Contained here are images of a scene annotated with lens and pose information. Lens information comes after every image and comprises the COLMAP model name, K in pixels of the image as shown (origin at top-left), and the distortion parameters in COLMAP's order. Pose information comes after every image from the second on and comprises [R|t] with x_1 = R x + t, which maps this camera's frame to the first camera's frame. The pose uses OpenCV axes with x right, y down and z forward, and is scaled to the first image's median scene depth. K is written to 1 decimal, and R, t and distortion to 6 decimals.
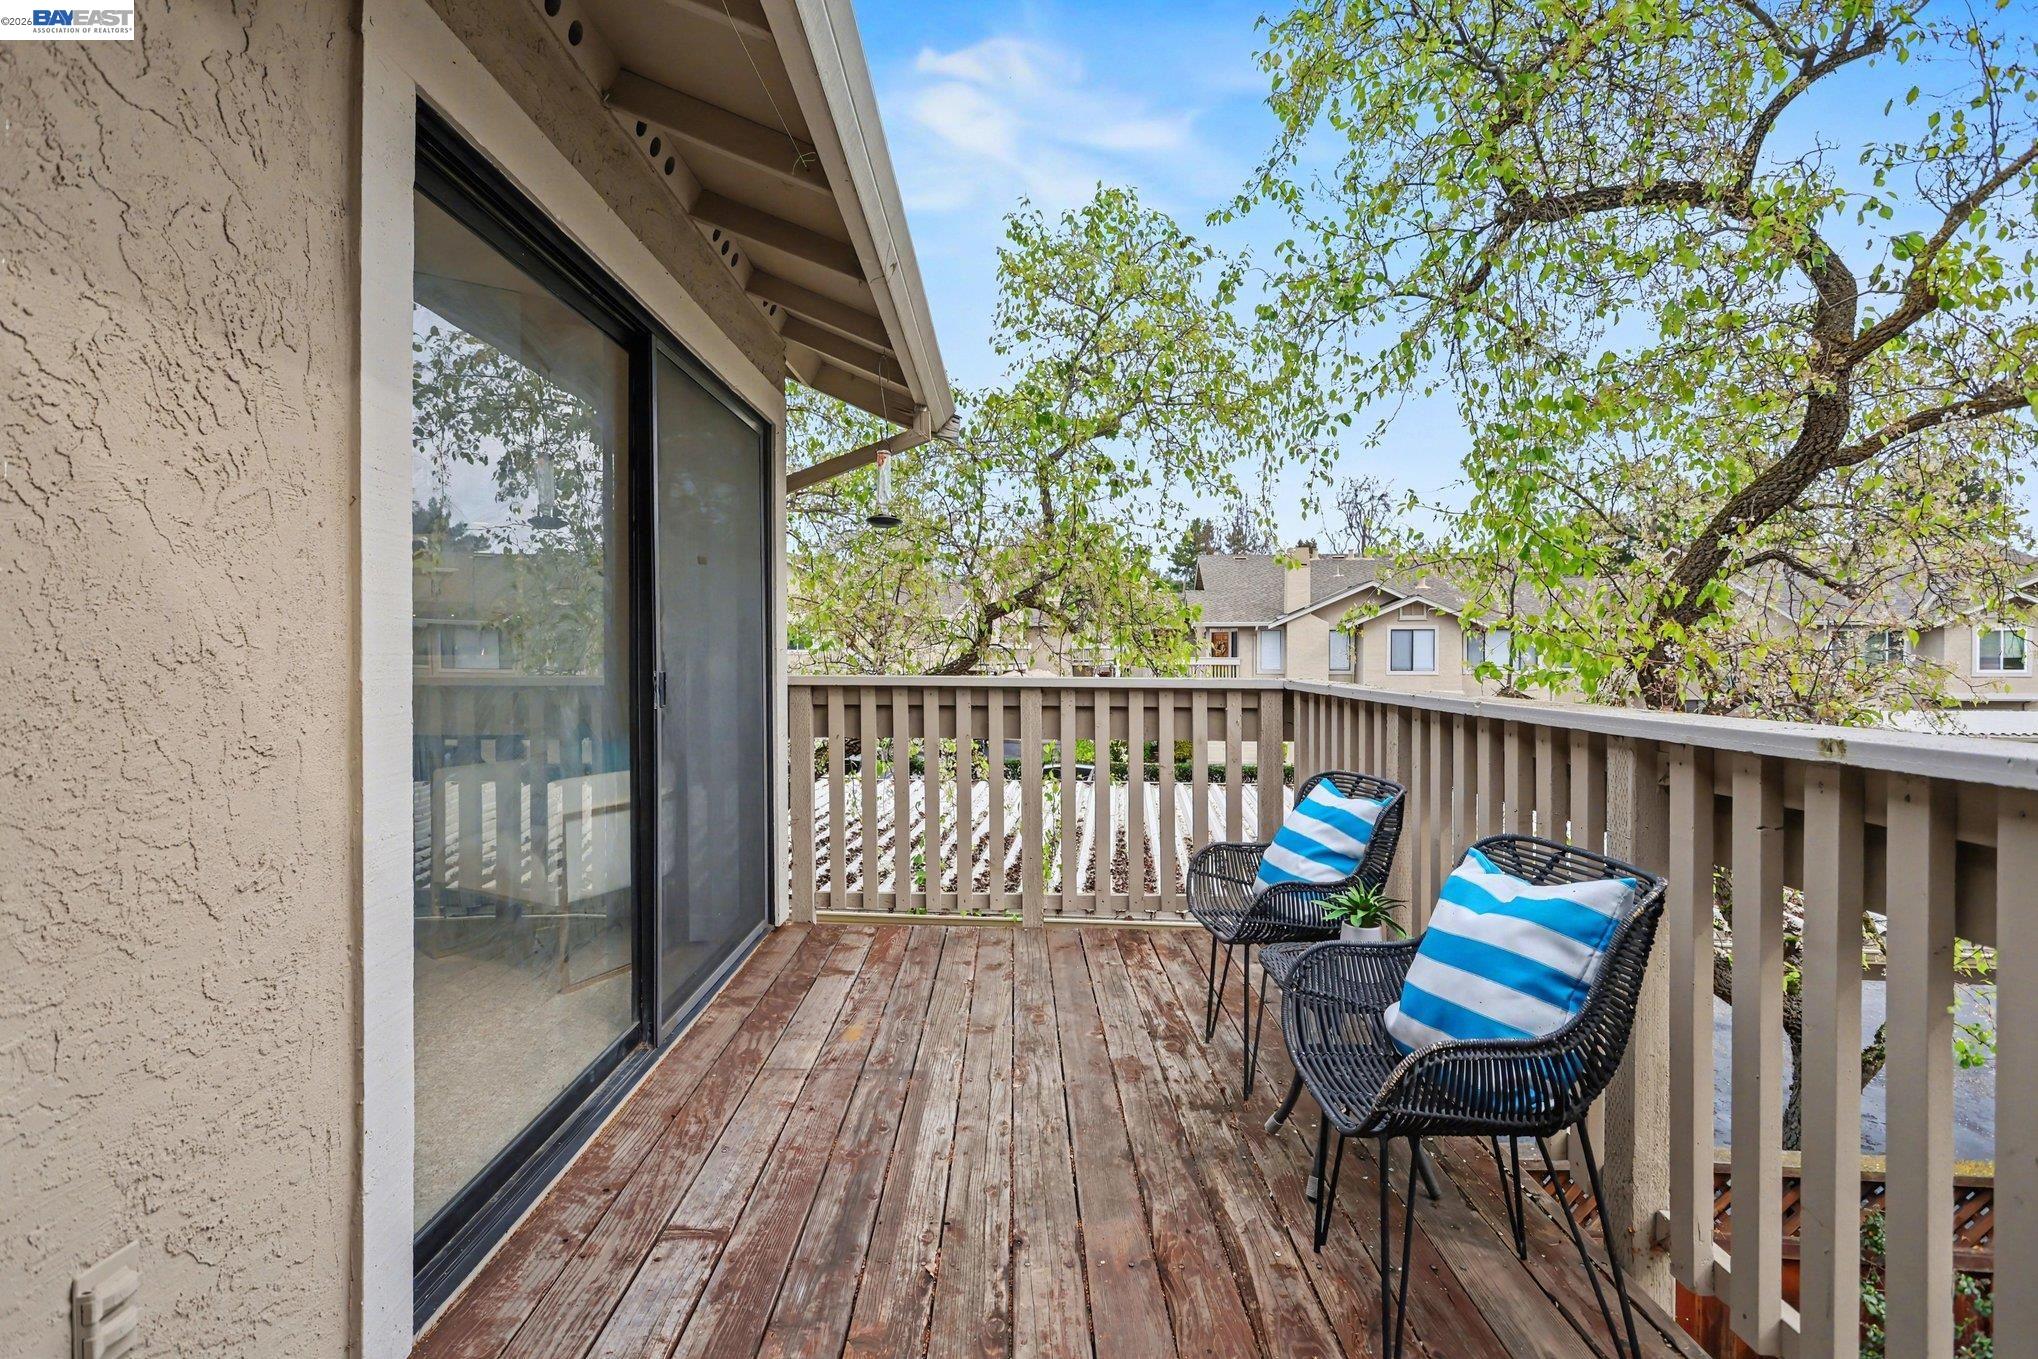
lens RADIAL K [[957.6, 0, 1009.9], [0, 957.6, 665.6], [0, 0, 1]] dist [-0.003101, 0.000484]
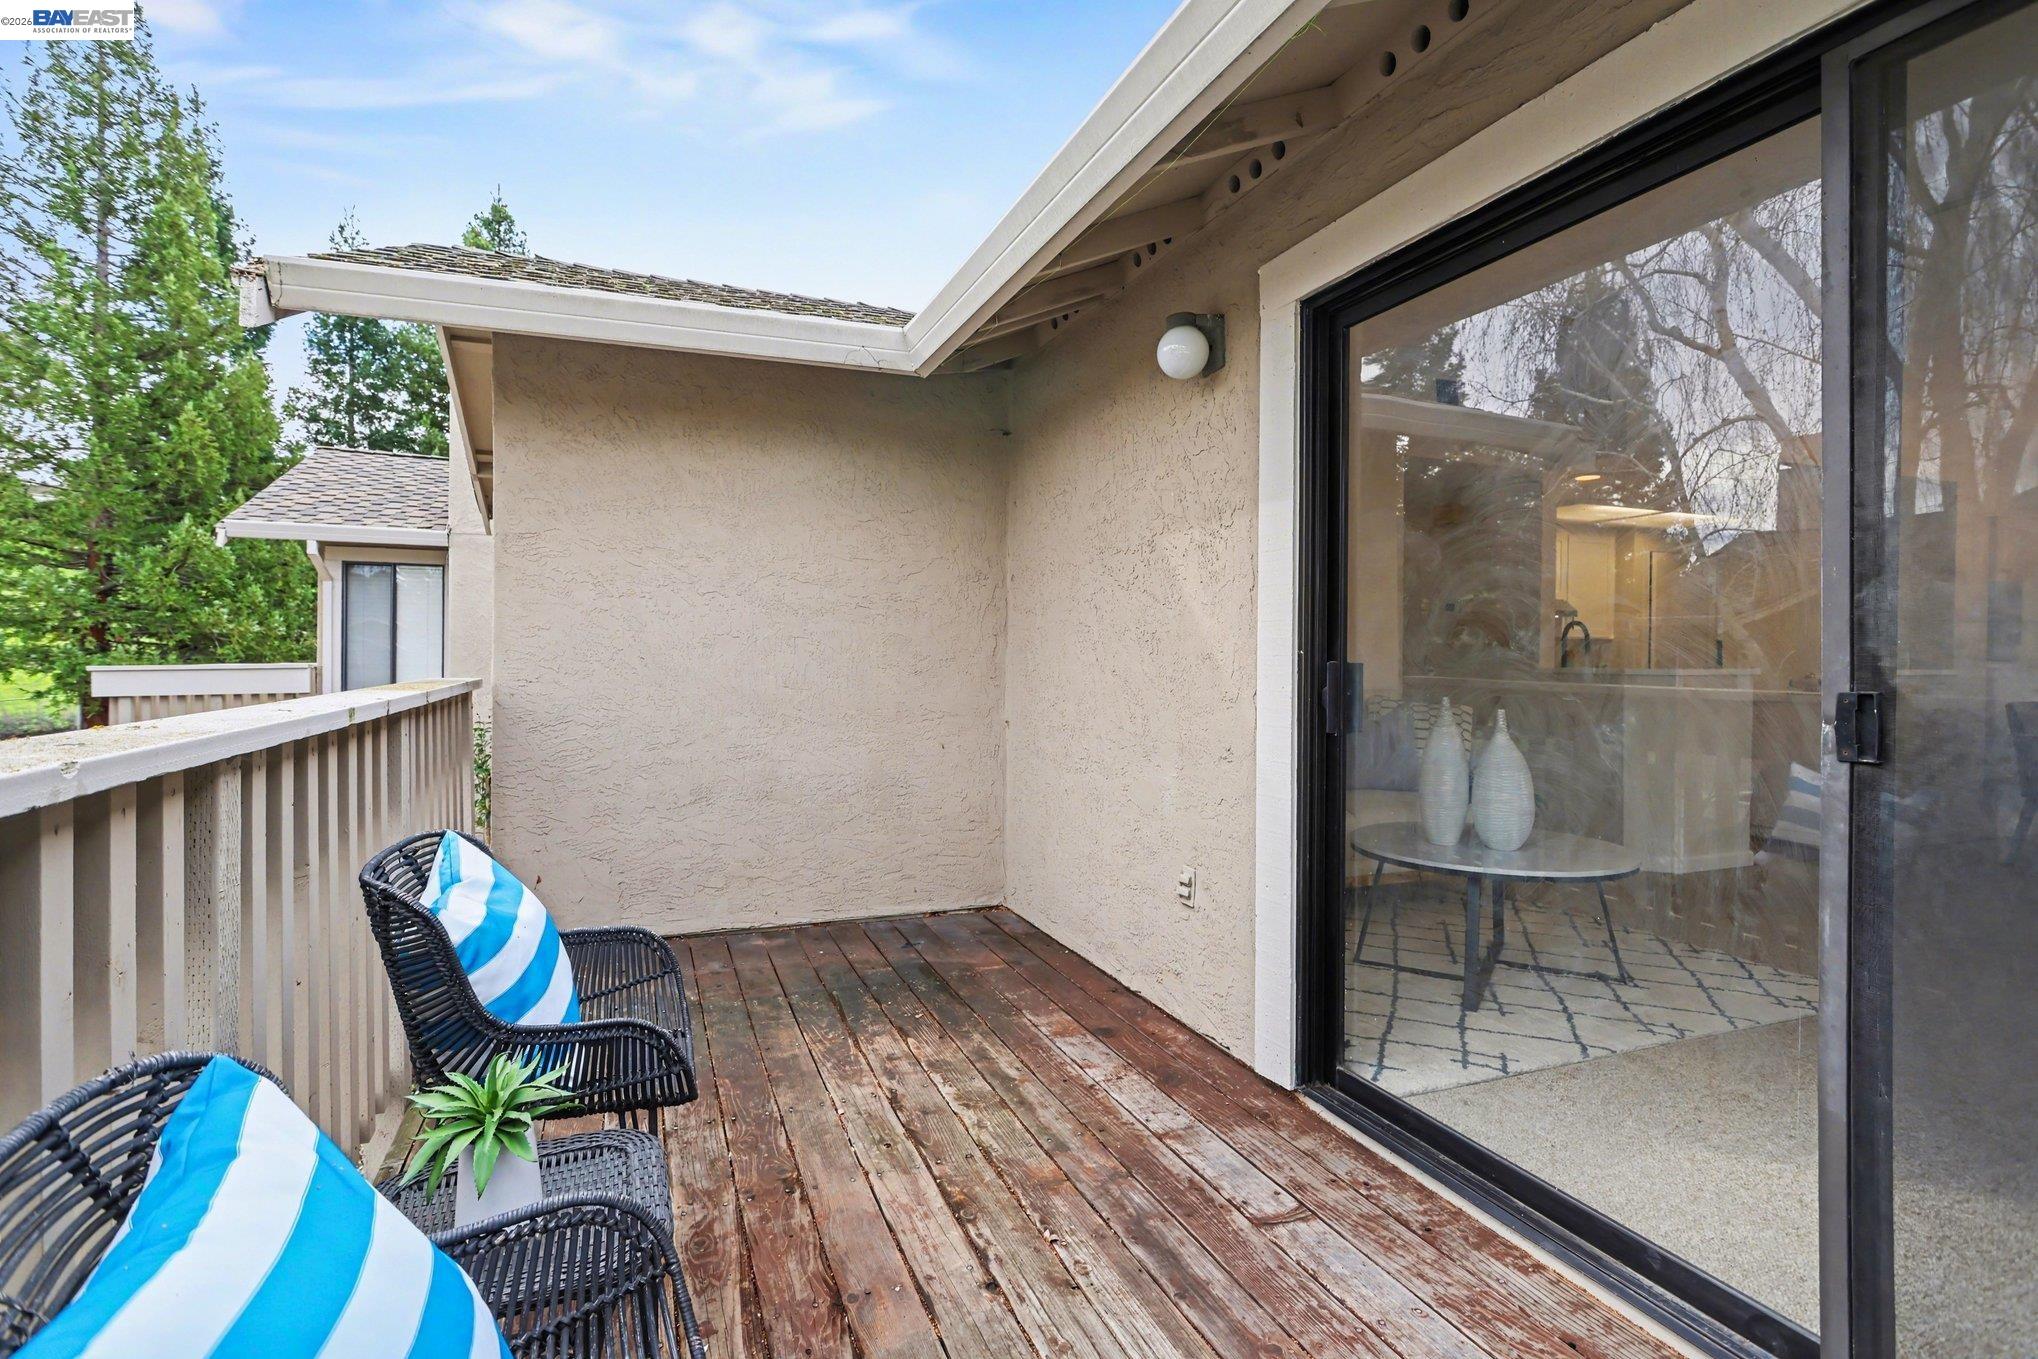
lens RADIAL K [[957.6, 0, 1009.9], [0, 957.6, 665.6], [0, 0, 1]] dist [-0.003101, 0.000484]
pose [[-0.926176, -0.001228, -0.377089, 0.355296], [-0.006945, 0.999881, 0.013802, -0.021276], [0.377028, 0.015402, -0.926074, 1.915543]]
